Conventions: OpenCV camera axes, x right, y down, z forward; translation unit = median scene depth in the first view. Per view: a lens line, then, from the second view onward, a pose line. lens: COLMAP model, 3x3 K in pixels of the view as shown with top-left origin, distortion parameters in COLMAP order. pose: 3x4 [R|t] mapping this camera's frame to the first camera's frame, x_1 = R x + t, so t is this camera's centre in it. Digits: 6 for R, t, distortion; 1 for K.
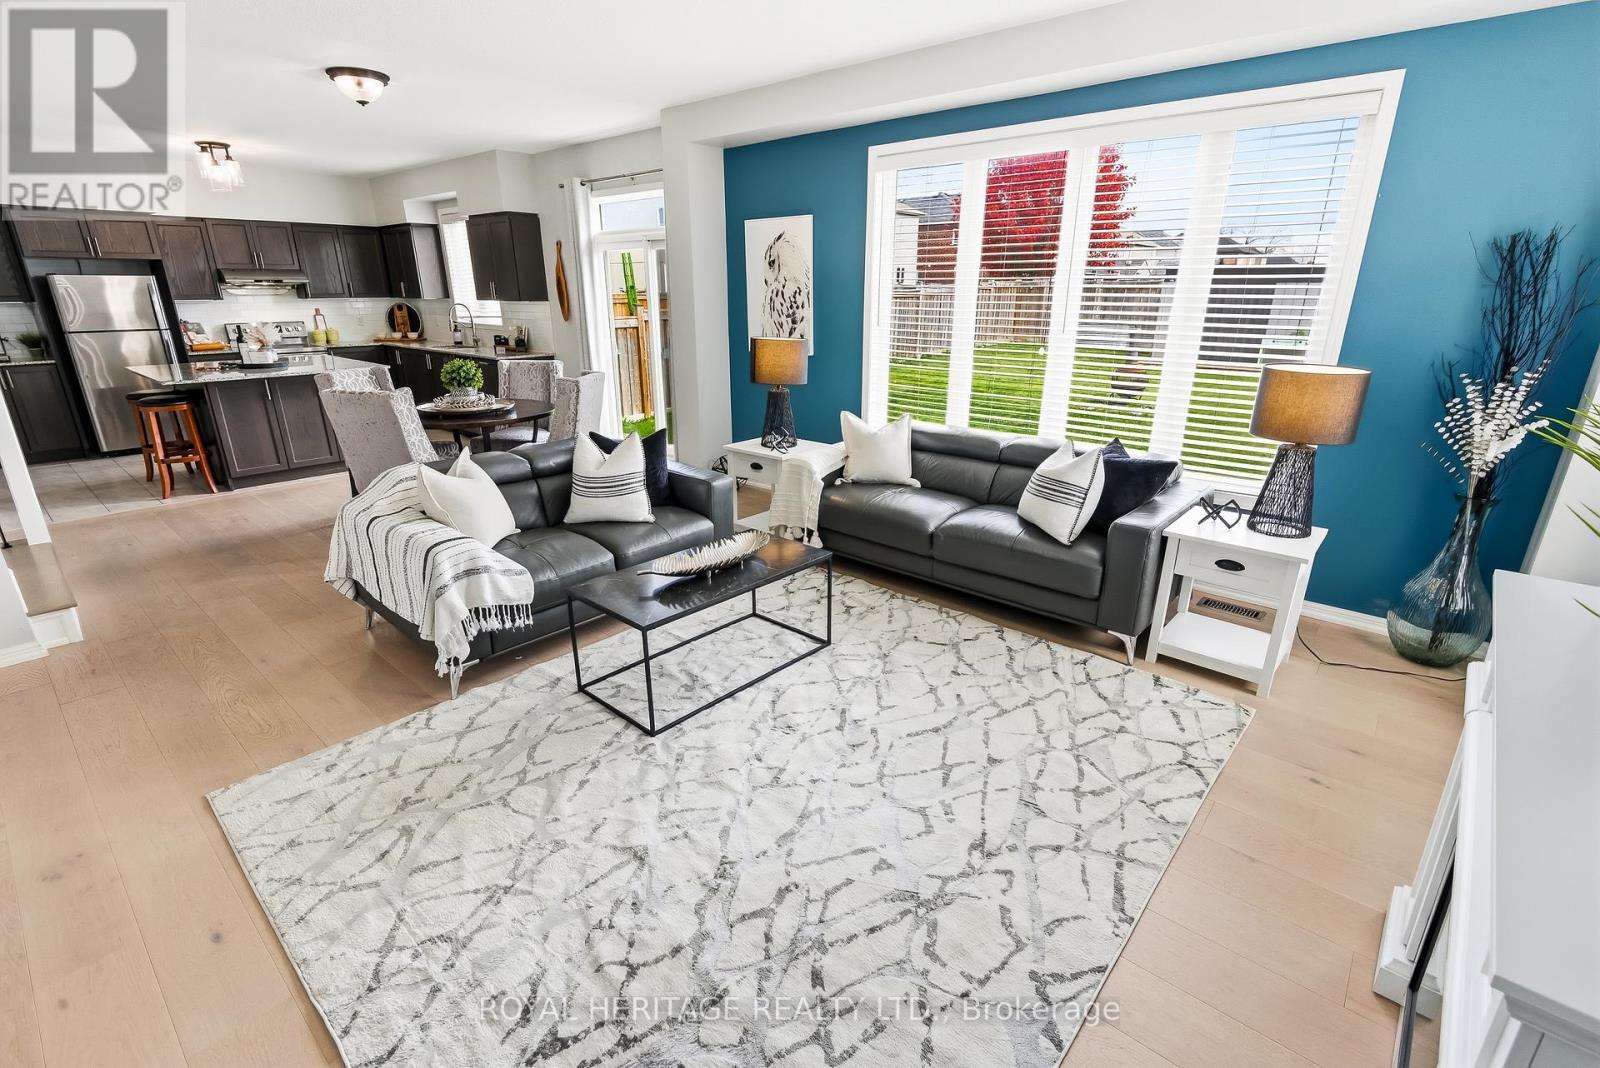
lens RADIAL K [[735.4, 0, 804.6], [0, 735.4, 543.3], [0, 0, 1]] dist [0.001053, 0.000387]
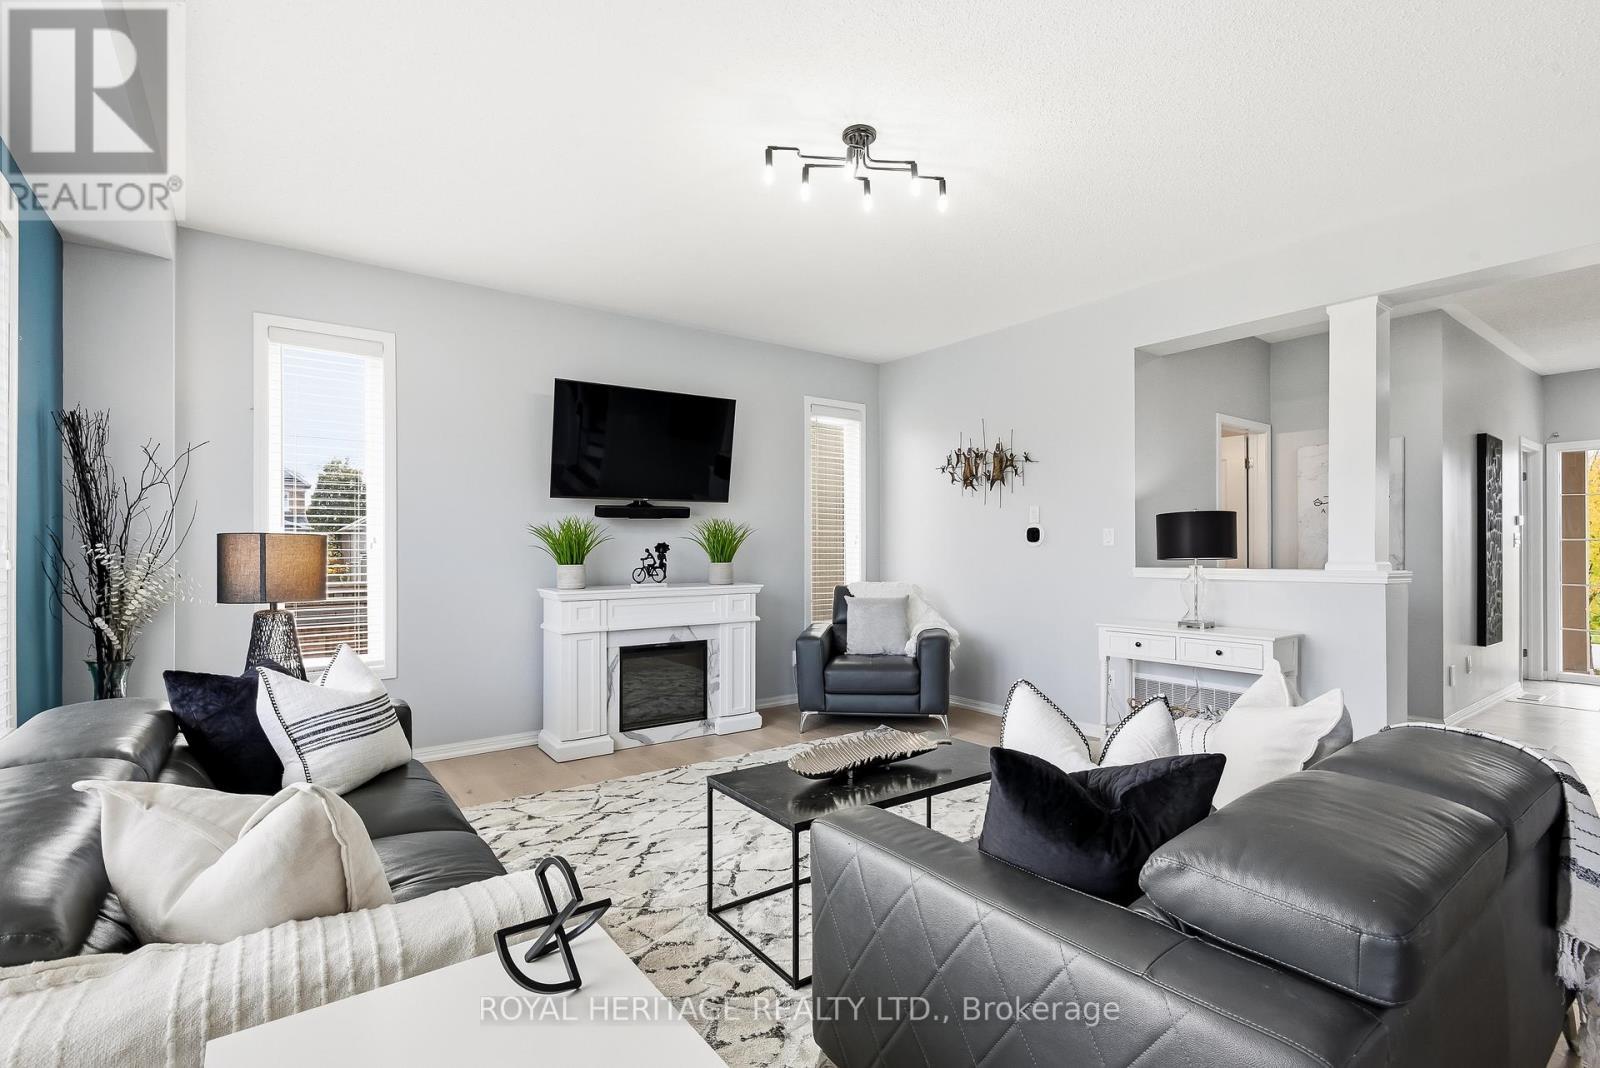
lens RADIAL K [[735.4, 0, 804.6], [0, 735.4, 543.3], [0, 0, 1]] dist [0.001053, 0.000387]
pose [[-0.977595, 0.002203, 0.210483, -0.174790], [0.070999, 0.944798, 0.319870, -0.363490], [-0.198159, 0.327647, -0.923786, 1.310196]]
